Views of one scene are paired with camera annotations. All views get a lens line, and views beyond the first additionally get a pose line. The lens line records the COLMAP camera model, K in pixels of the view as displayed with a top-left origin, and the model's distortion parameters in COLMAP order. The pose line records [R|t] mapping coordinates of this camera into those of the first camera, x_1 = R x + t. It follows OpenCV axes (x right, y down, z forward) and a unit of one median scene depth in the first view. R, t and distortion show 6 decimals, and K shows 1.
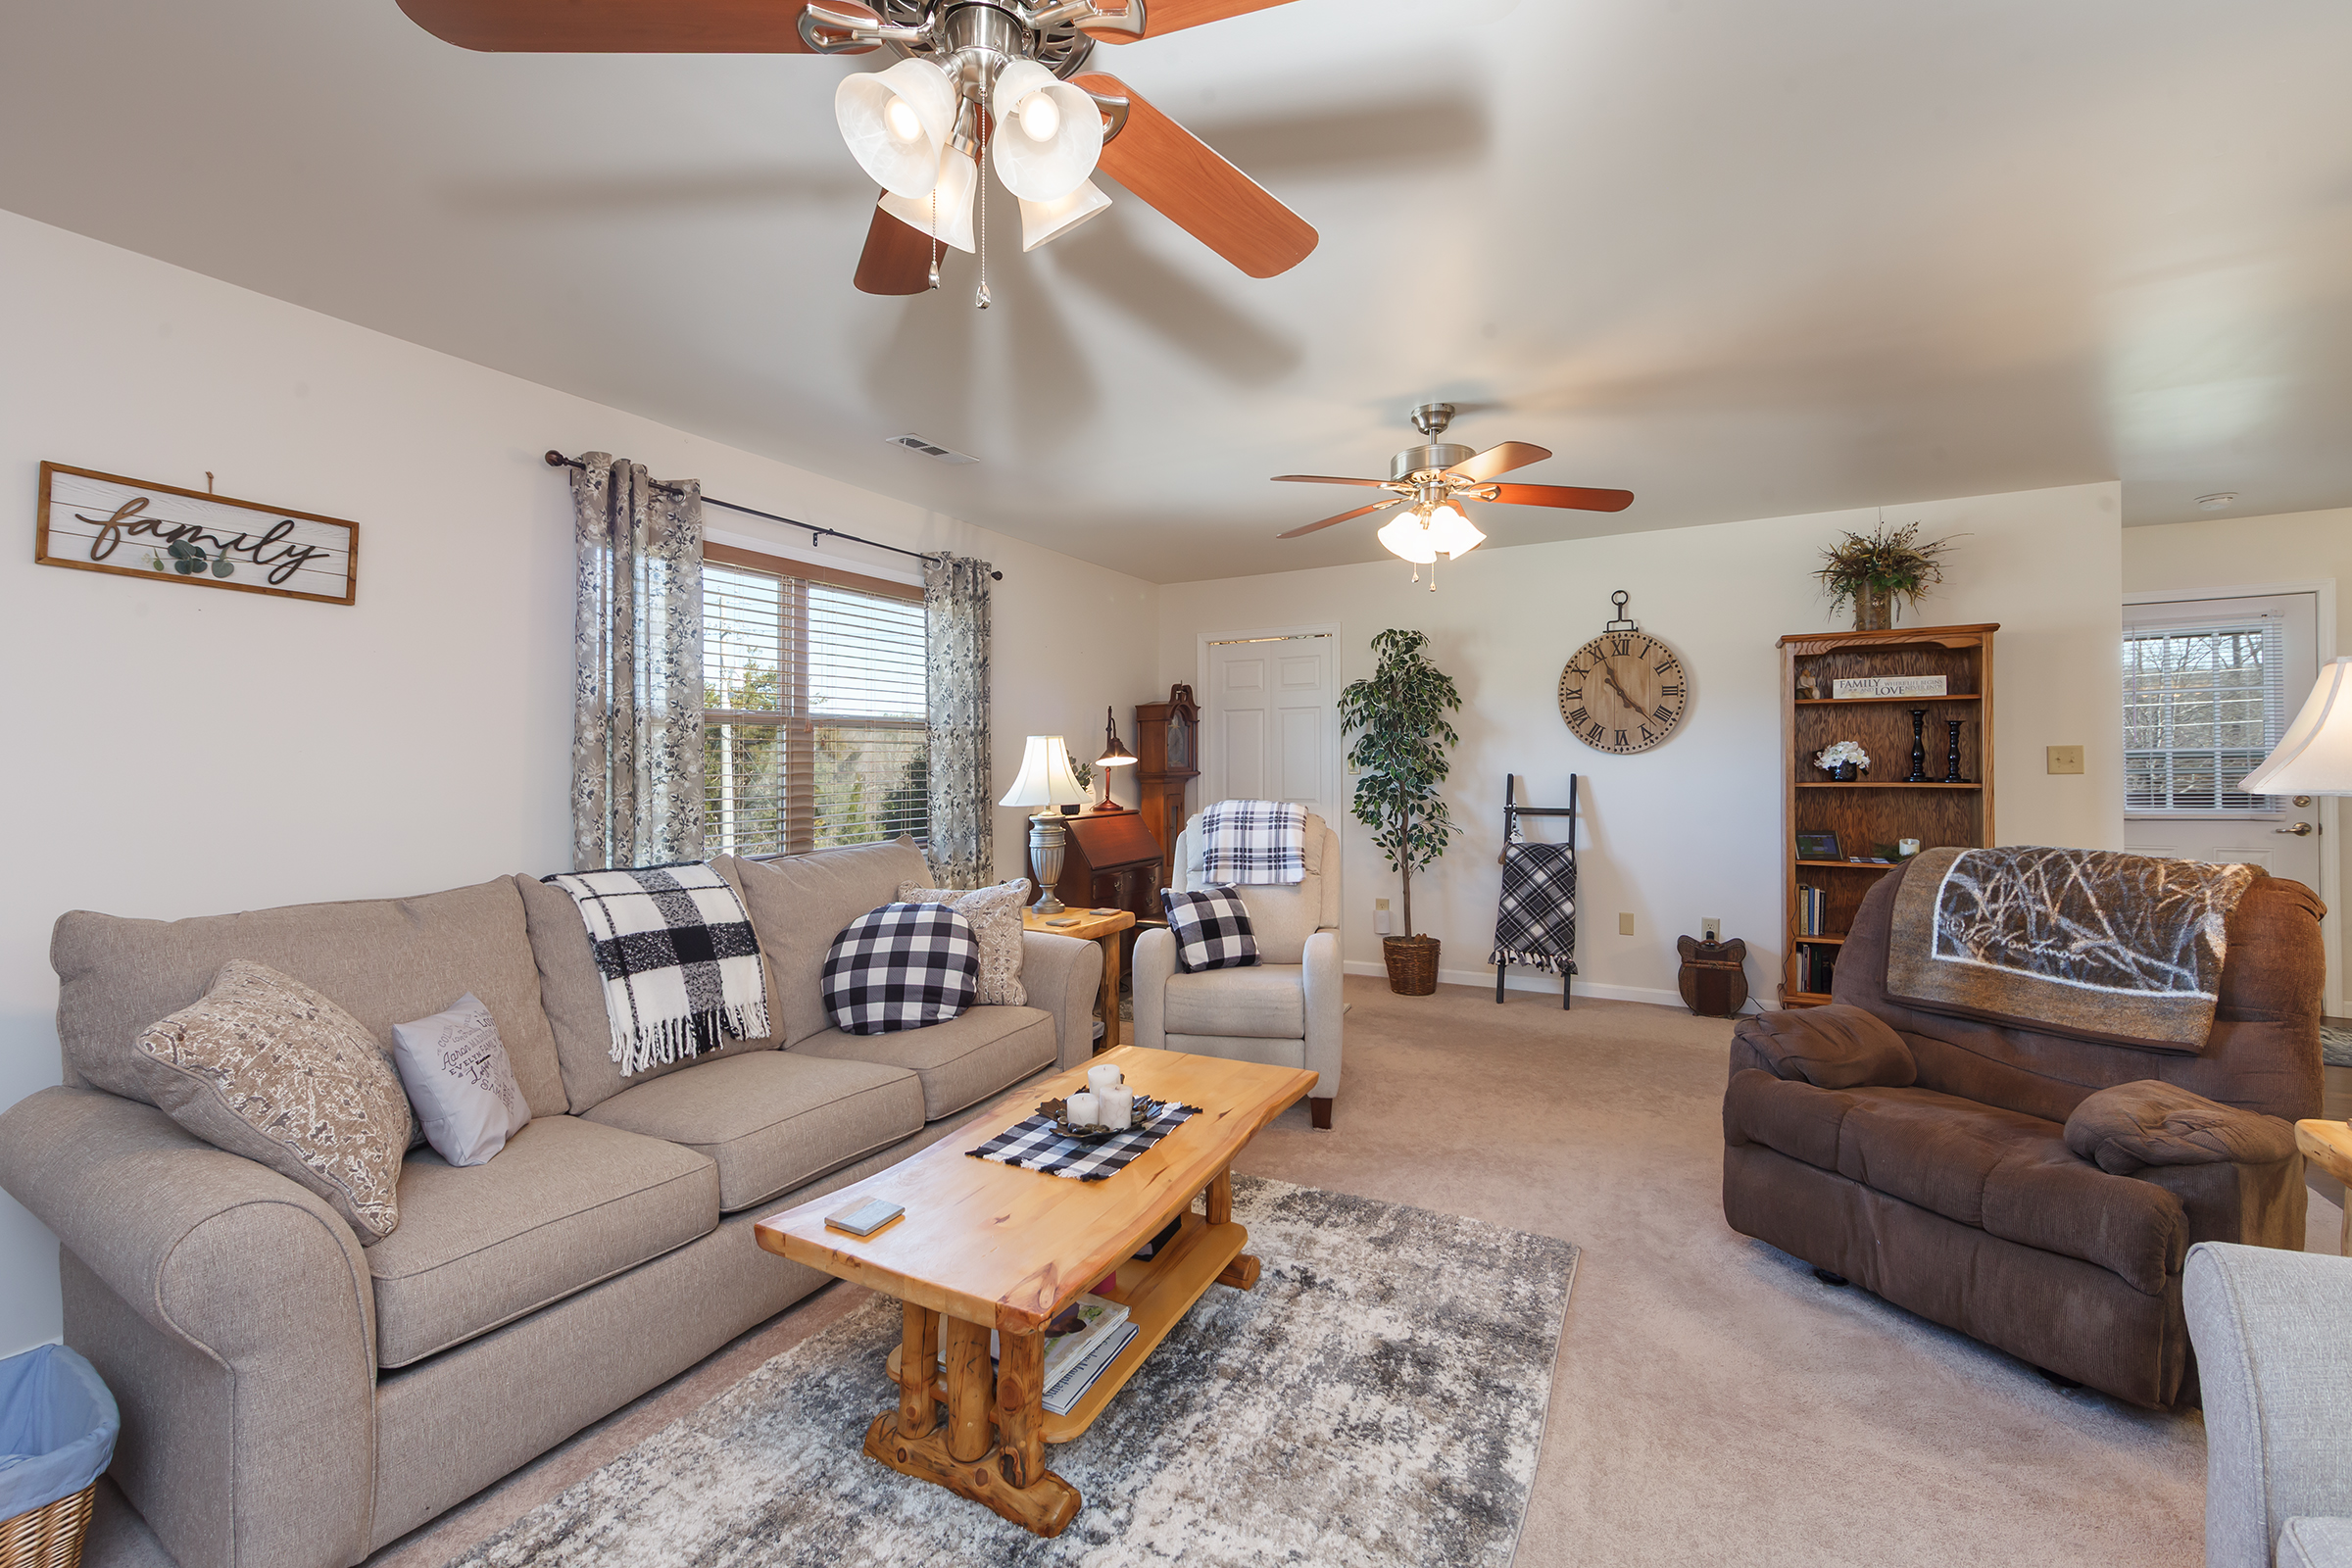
lens RADIAL K [[927.0, 0, 1066.1], [0, 927.0, 759.2], [0, 0, 1]] dist [-0.001832, -0.001546]
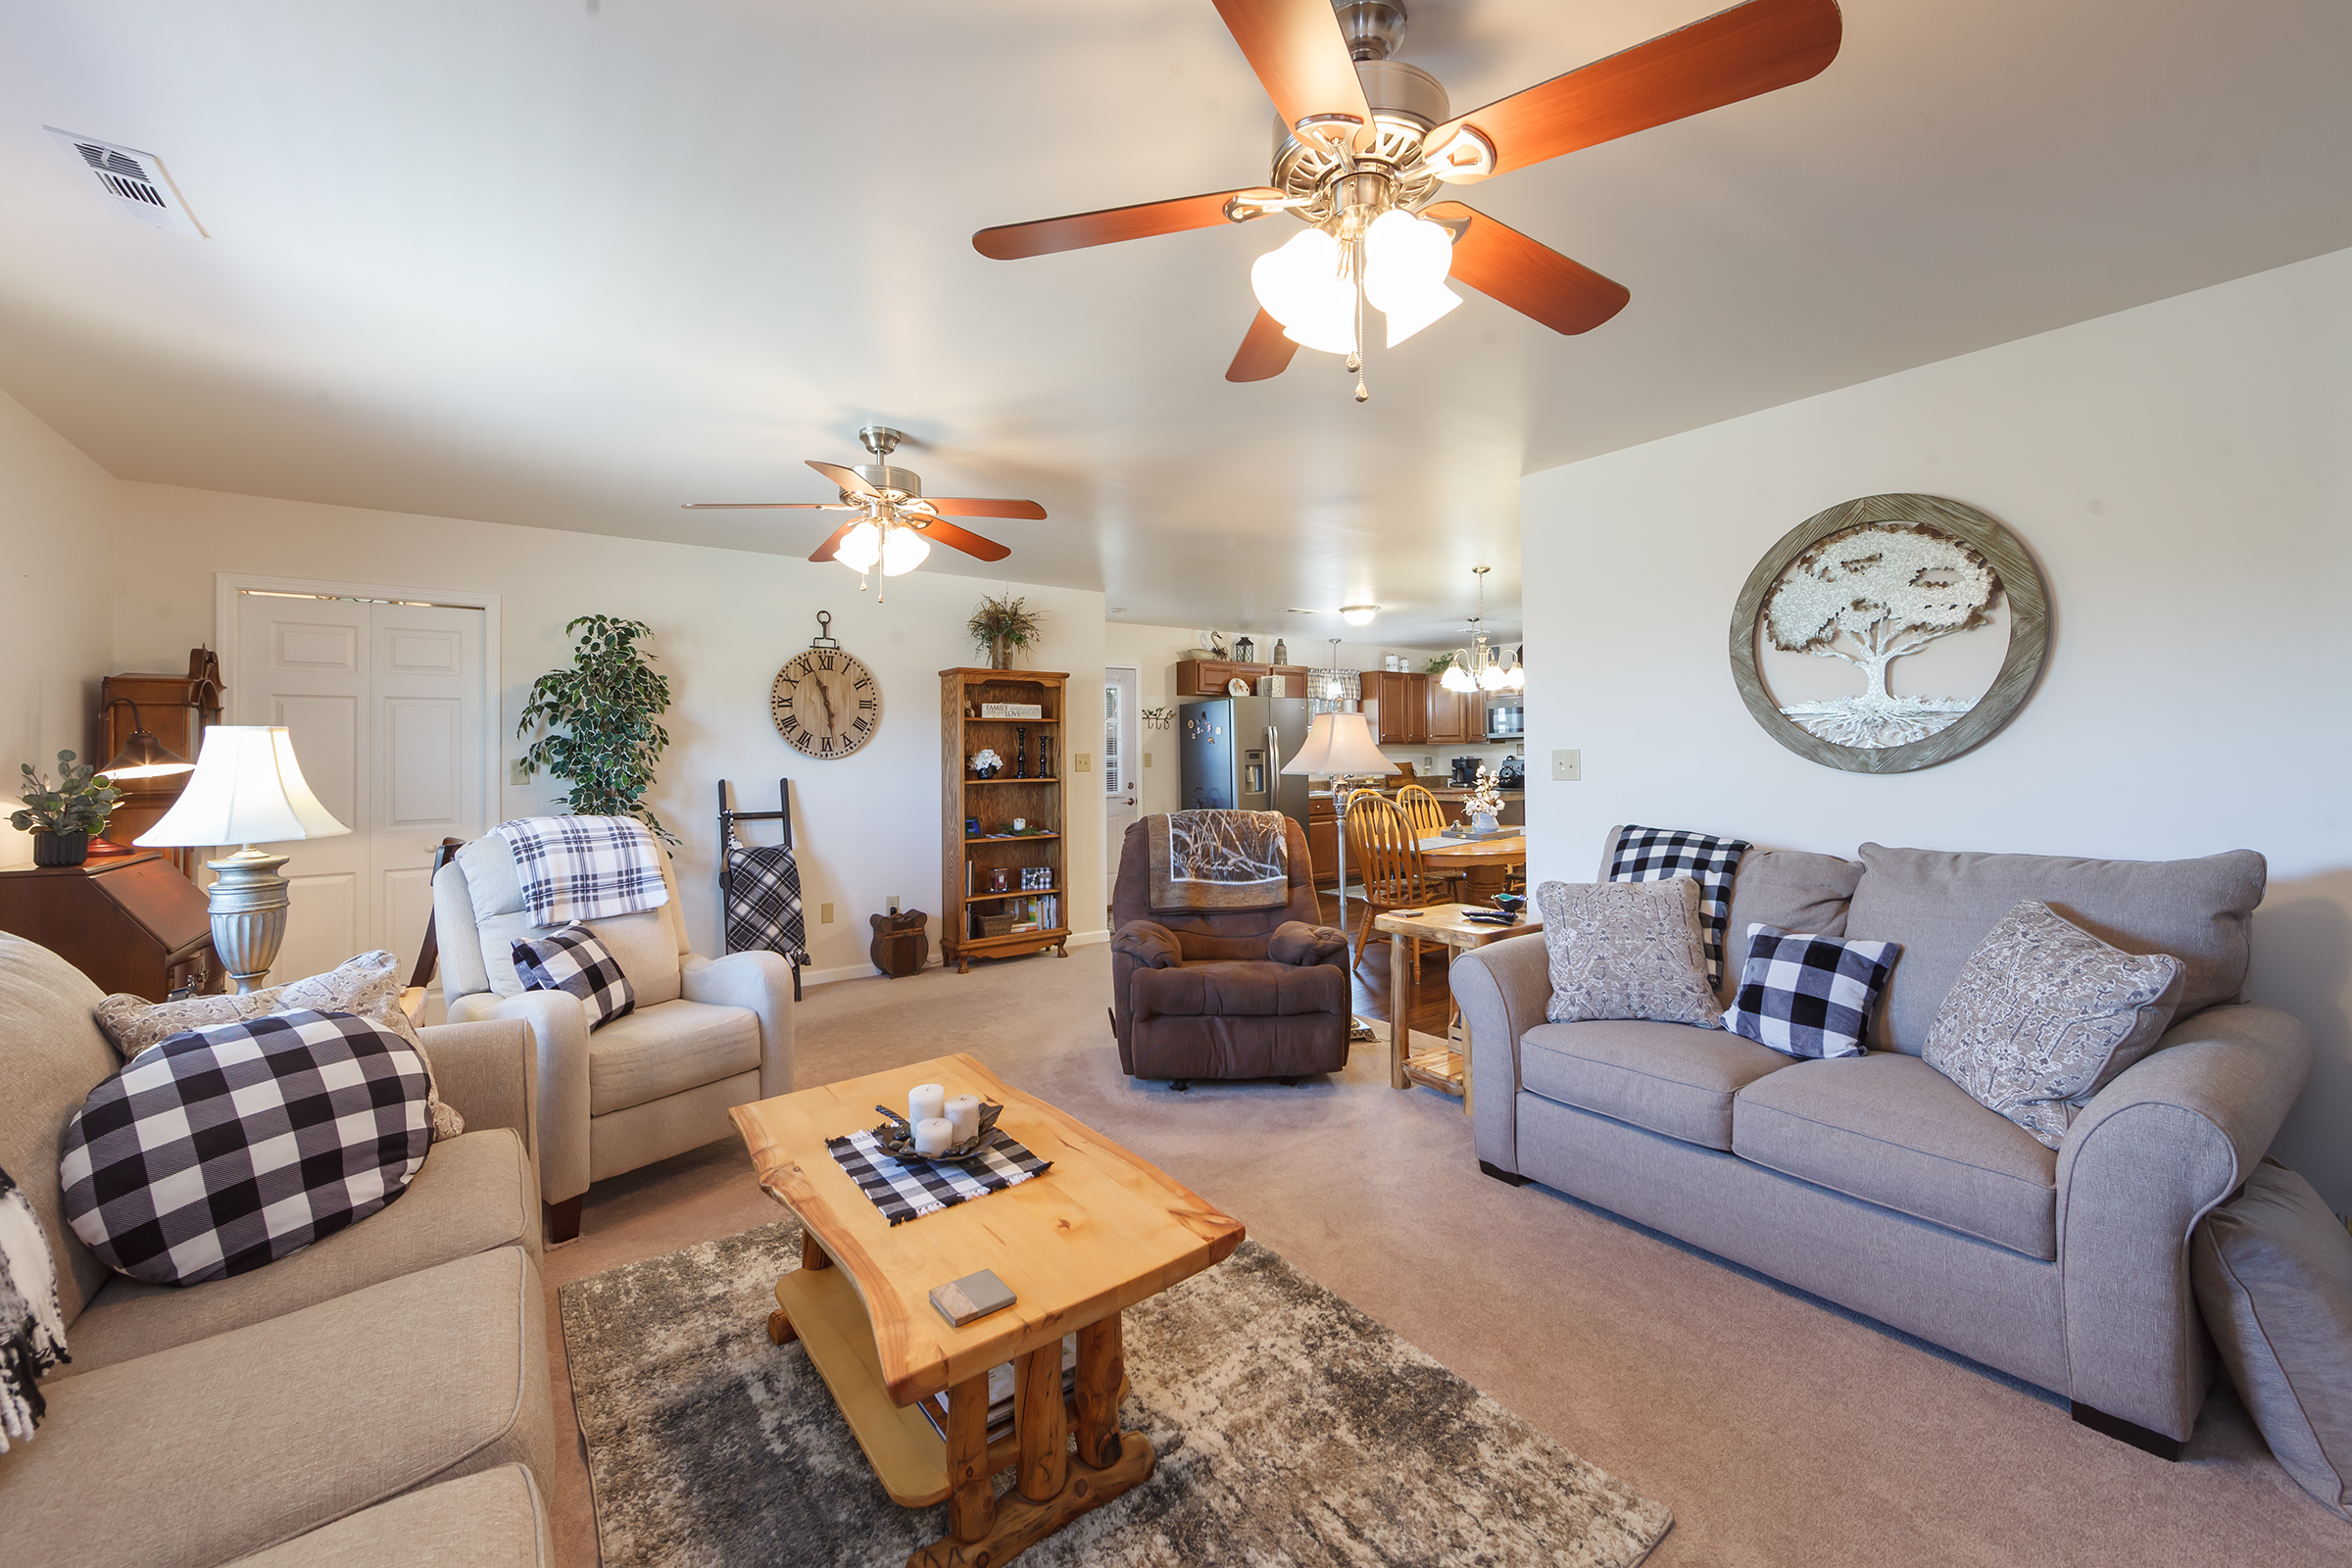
lens RADIAL K [[927.0, 0, 1260.1], [0, 927.0, 761.3], [0, 0, 1]] dist [-0.001832, -0.001546]
pose [[0.355978, -0.000899, 0.934494, -0.315750], [0.008475, 0.999962, -0.002267, 0.004717], [-0.934456, 0.008726, 0.355971, 0.158778]]
